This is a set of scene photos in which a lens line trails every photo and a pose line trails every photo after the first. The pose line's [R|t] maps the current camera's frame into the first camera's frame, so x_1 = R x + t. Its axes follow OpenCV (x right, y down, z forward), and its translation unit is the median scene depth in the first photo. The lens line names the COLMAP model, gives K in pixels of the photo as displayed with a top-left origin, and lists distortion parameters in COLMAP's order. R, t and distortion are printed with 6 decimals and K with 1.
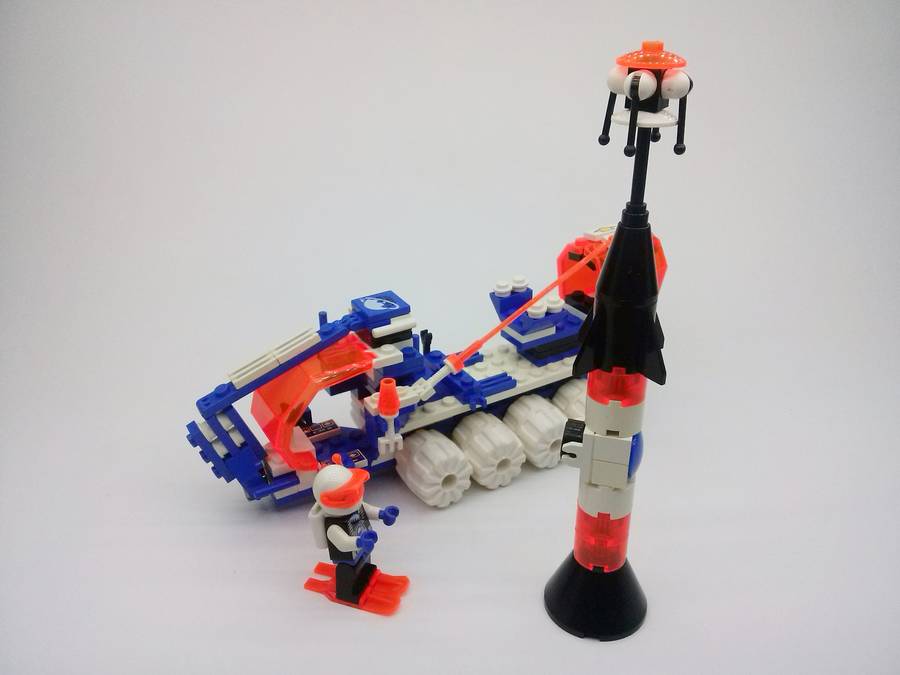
lens RADIAL K [[797.5, 0, 449.0], [0, 797.5, 353.7], [0, 0, 1]] dist [0.111463, -0.387910]
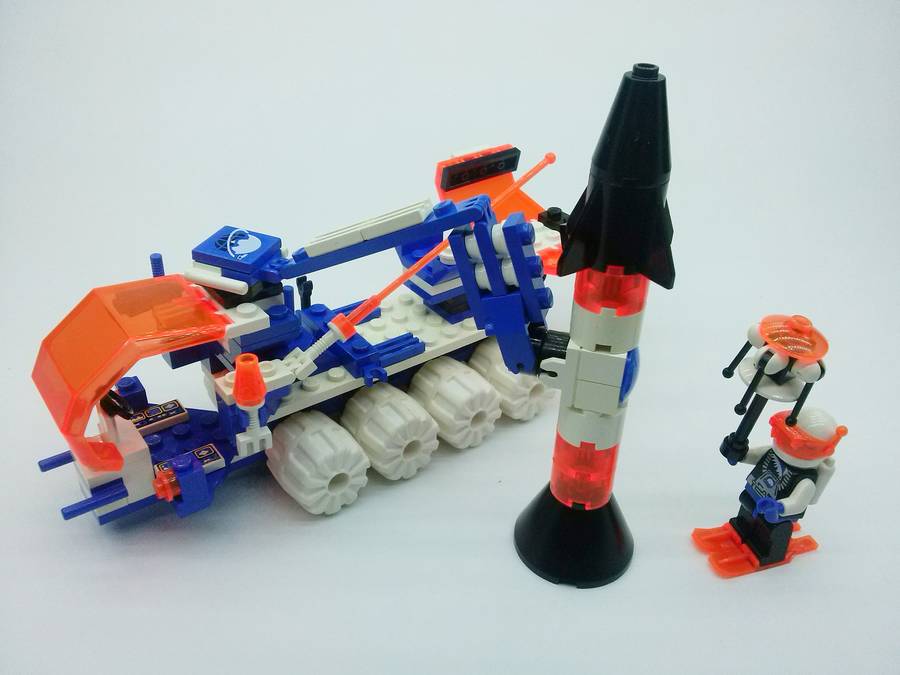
lens RADIAL K [[797.5, 0, 449.0], [0, 797.5, 353.7], [0, 0, 1]] dist [0.111463, -0.387910]
pose [[0.991176, -0.016018, 0.131578, 0.006404], [0.002815, 0.994991, 0.099926, -0.034754], [-0.132519, -0.098674, 0.986257, 0.245146]]
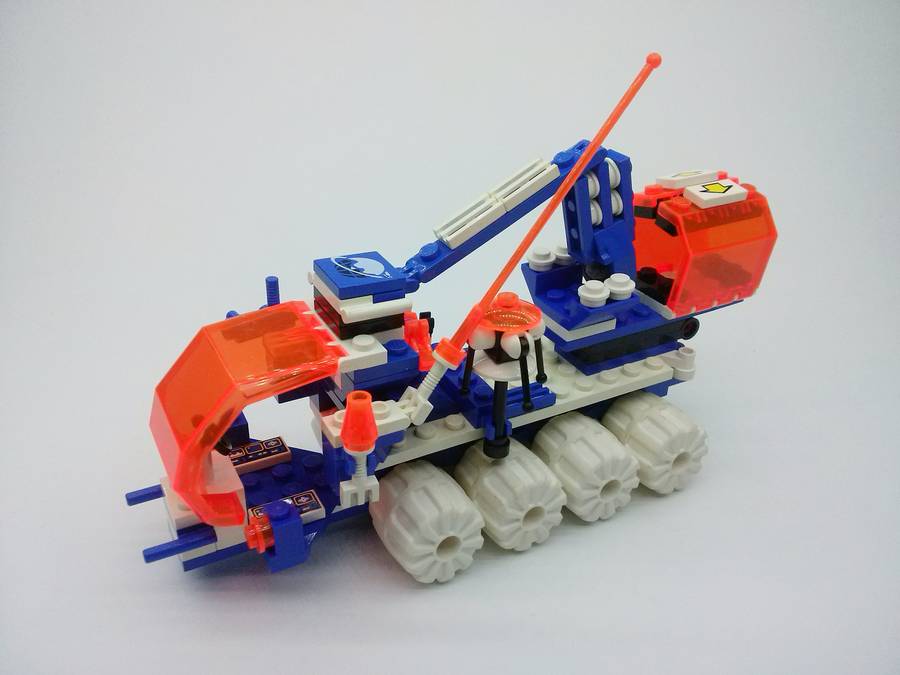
lens RADIAL K [[797.5, 0, 449.0], [0, 797.5, 353.7], [0, 0, 1]] dist [0.111463, -0.387910]
pose [[0.998331, 0.057741, -0.001273, -0.007061], [-0.057655, 0.997656, 0.036847, -0.022150], [0.003398, -0.036712, 0.999320, 0.335200]]
